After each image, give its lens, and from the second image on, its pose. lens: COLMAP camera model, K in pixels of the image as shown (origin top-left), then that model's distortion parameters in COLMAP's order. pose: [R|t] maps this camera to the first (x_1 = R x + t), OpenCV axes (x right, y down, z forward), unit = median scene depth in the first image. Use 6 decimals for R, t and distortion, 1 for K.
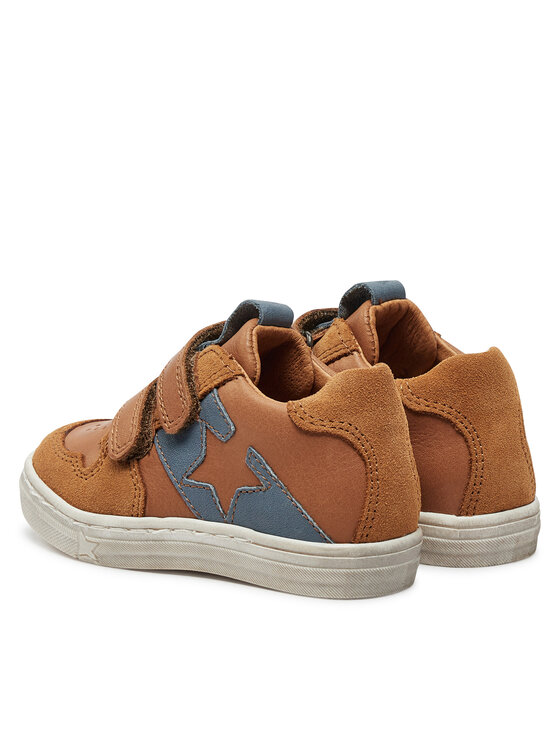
lens RADIAL K [[2214.8, 0, 279.9], [0, 2214.8, 372.9], [0, 0, 1]] dist [-0.302903, 0.000000]
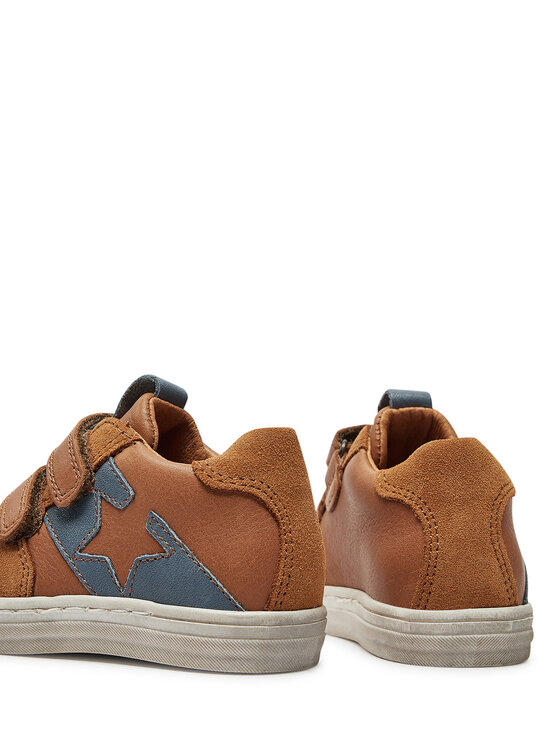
lens RADIAL K [[1420.4, 0, 280.2], [0, 1420.4, 373.3], [0, 0, 1]] dist [-0.102766, 0.000000]
pose [[0.991922, 0.010910, 0.126382, -0.034786], [0.008921, 0.987828, -0.155292, 0.067577], [-0.126538, 0.155165, 0.979751, 0.389769]]
